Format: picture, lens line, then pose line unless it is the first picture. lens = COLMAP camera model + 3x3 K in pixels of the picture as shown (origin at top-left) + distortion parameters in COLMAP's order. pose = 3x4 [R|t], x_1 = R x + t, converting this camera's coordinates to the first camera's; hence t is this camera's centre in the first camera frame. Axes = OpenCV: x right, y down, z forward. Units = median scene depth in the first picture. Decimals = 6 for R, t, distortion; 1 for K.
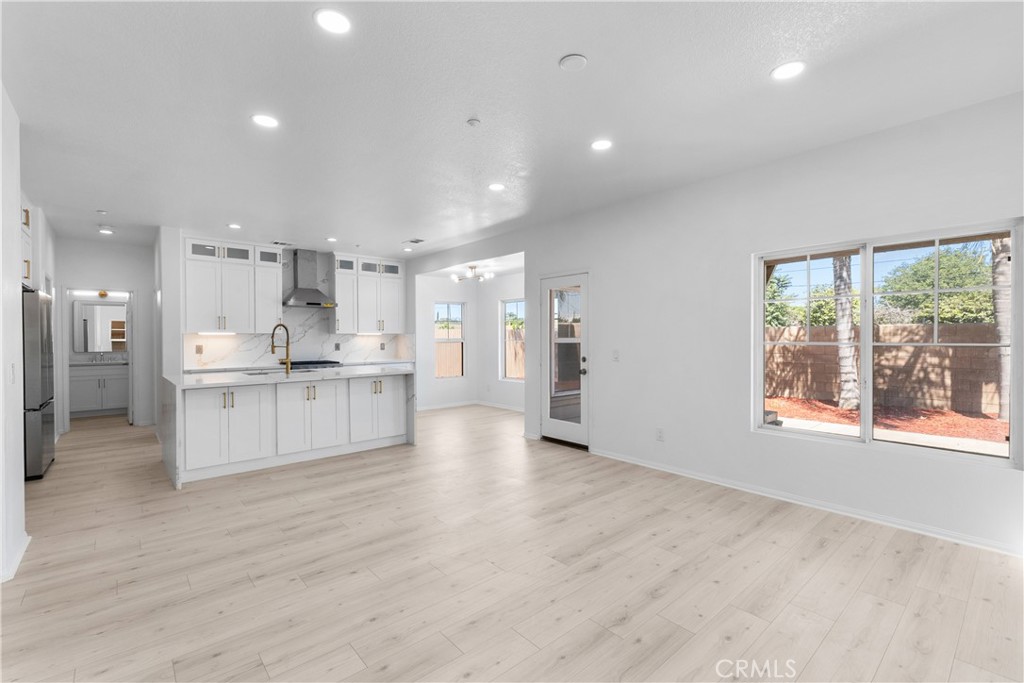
lens RADIAL K [[454.1, 0, 516.5], [0, 454.1, 343.5], [0, 0, 1]] dist [-0.000535, 0.003261]
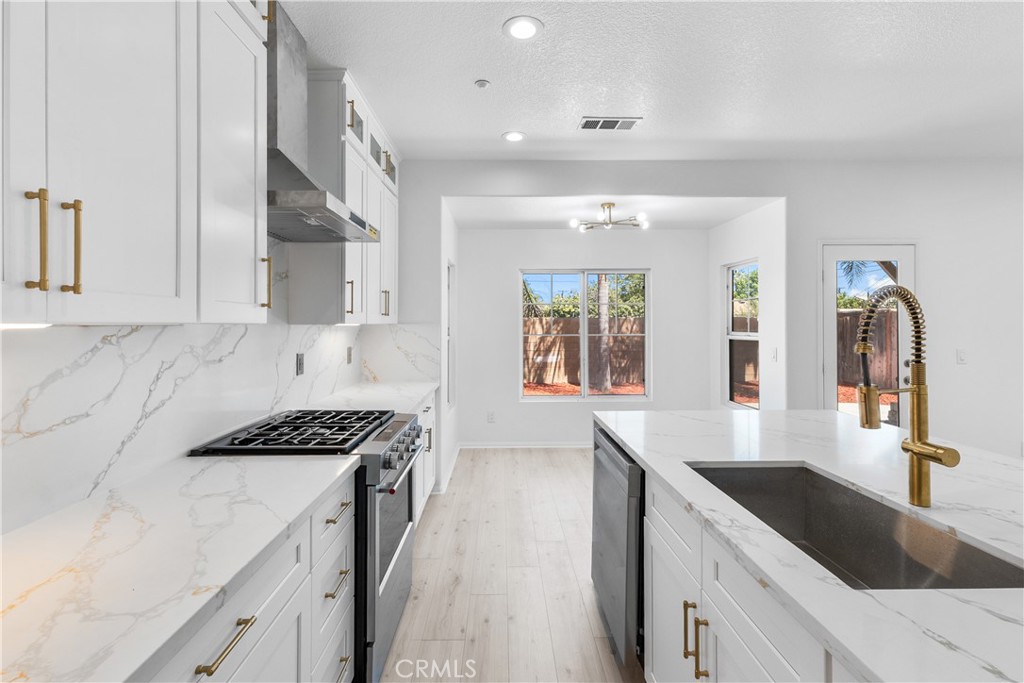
lens RADIAL K [[454.1, 0, 510.1], [0, 454.1, 322.1], [0, 0, 1]] dist [-0.000535, 0.003261]
pose [[0.653039, 0.007818, 0.757284, -0.529764], [0.005612, 0.999869, -0.015161, -0.014964], [-0.757303, 0.014150, 0.652910, 0.650925]]
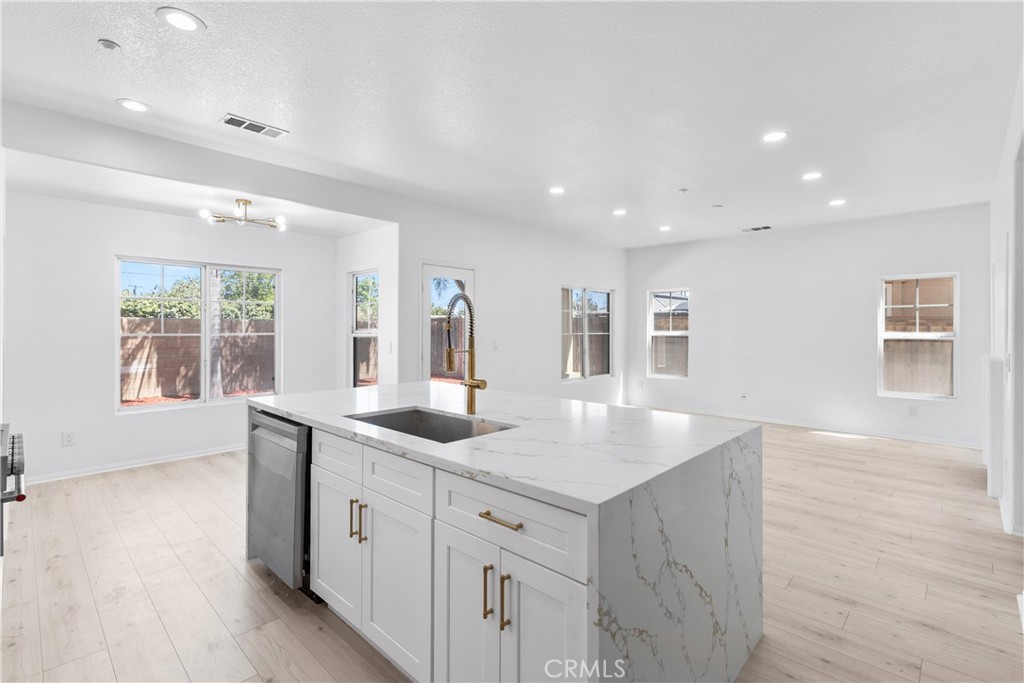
lens RADIAL K [[466.6, 0, 501.9], [0, 466.6, 326.7], [0, 0, 1]] dist [0.003298, 0.001255]
pose [[-0.071365, 0.011887, 0.997379, -0.612423], [0.007518, 0.999907, -0.011379, -0.005583], [-0.997422, 0.006686, -0.071447, 0.648897]]
